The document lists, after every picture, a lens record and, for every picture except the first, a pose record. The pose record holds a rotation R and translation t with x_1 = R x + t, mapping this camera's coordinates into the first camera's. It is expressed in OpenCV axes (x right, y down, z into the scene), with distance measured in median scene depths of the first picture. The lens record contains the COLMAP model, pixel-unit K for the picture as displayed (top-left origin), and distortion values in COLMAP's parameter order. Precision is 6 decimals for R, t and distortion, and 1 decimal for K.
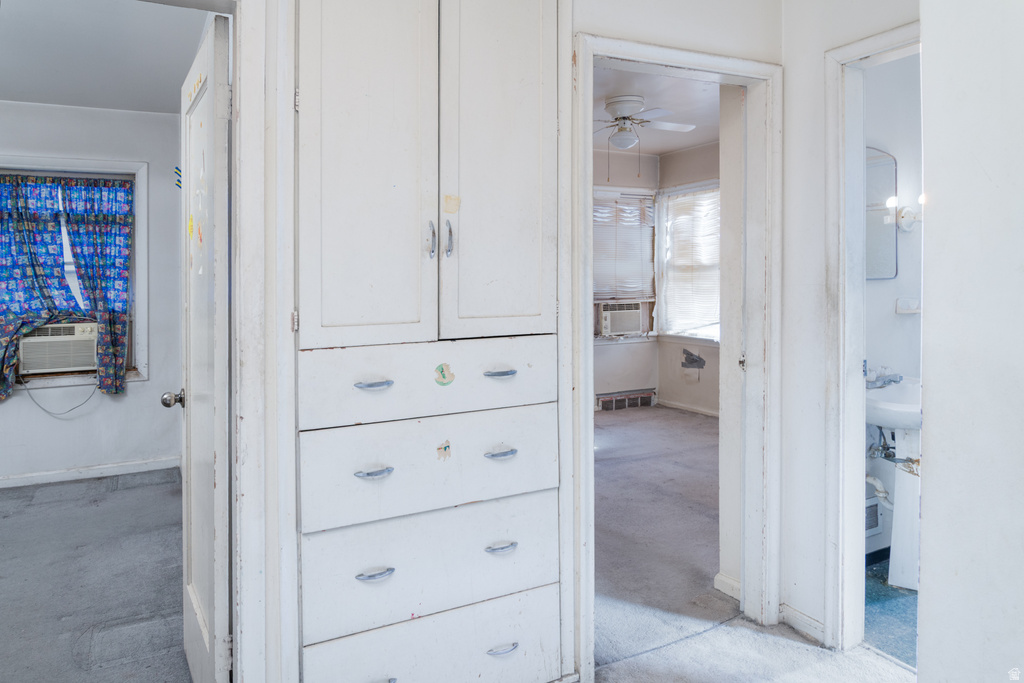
lens RADIAL K [[705.7, 0, 511.3], [0, 705.7, 263.5], [0, 0, 1]] dist [-0.007978, -0.027771]
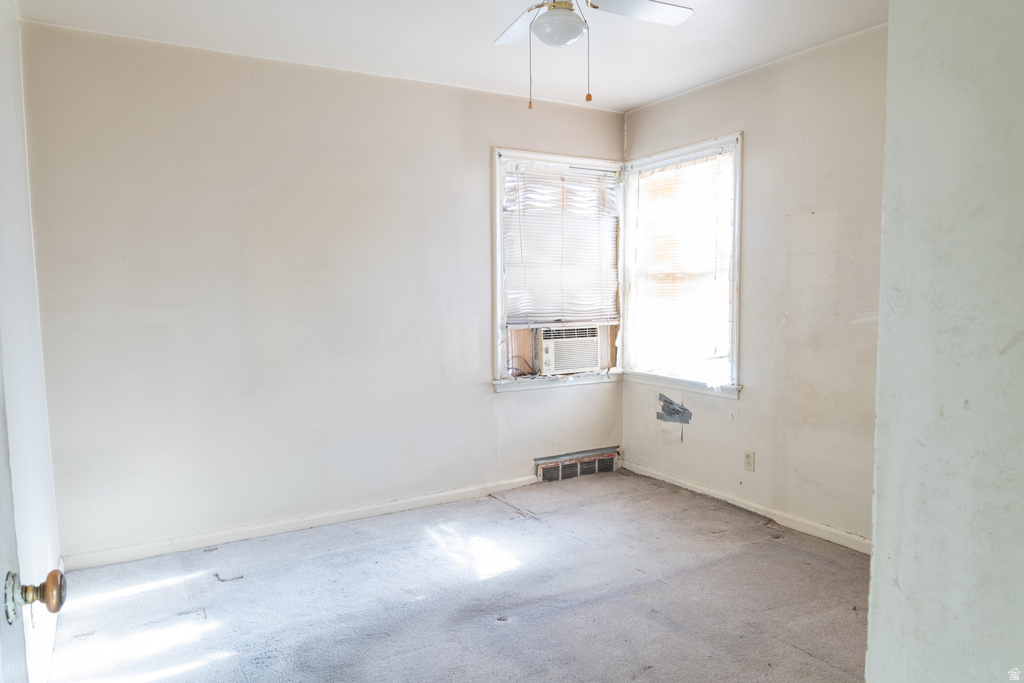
lens RADIAL K [[705.7, 0, 511.3], [0, 705.7, 263.5], [0, 0, 1]] dist [-0.007978, -0.027771]
pose [[0.998813, 0.006029, 0.048333, 0.064772], [-0.005353, 0.999886, -0.014104, 0.003767], [-0.048412, 0.013828, 0.998732, 0.315421]]
